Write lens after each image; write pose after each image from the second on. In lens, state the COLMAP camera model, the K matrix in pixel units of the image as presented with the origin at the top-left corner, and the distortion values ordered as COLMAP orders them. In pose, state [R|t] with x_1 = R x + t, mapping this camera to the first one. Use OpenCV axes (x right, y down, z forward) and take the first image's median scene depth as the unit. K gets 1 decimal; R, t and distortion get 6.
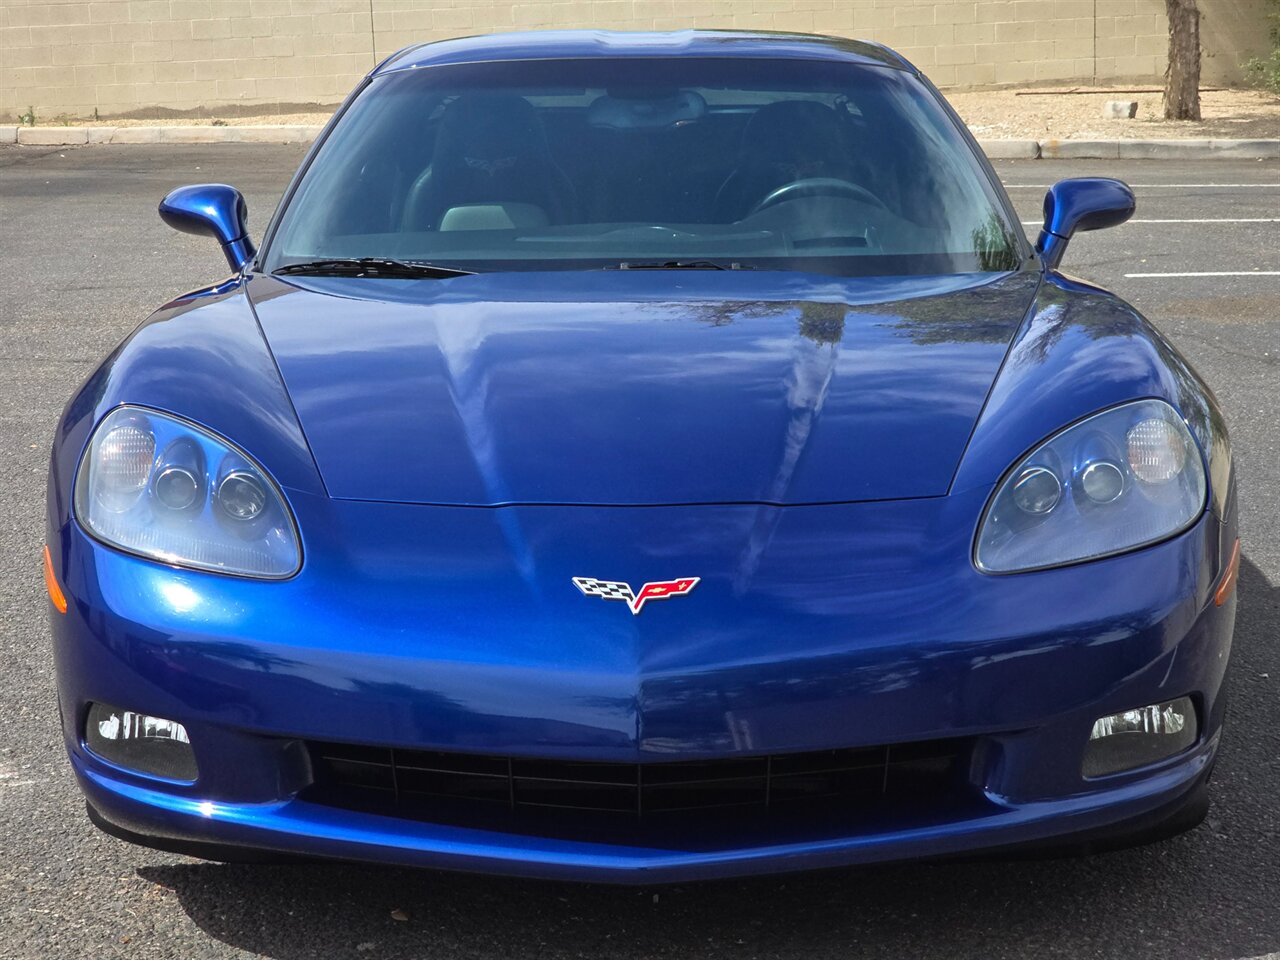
lens RADIAL K [[2523.0, 0, 622.9], [0, 2523.0, 482.6], [0, 0, 1]] dist [0.115952, -0.217423]
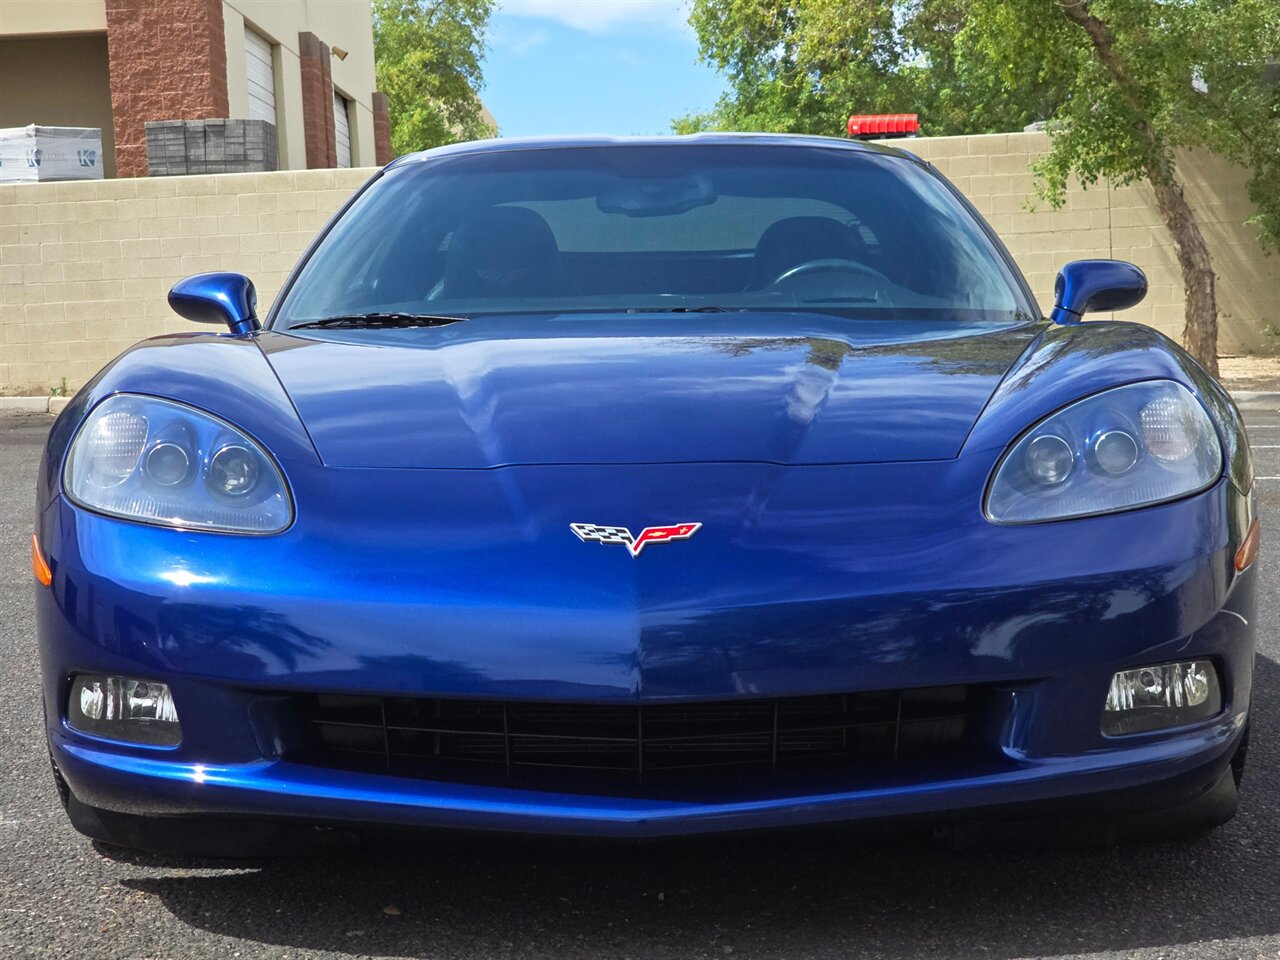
lens RADIAL K [[2521.1, 0, 640.0], [0, 2521.1, 480.0], [0, 0, 1]] dist [0.075015, -0.003946]
pose [[0.999973, -0.004468, -0.005869, 0.011687], [0.003610, 0.990297, -0.138918, 0.144497], [0.006433, 0.138893, 0.990287, 0.035510]]
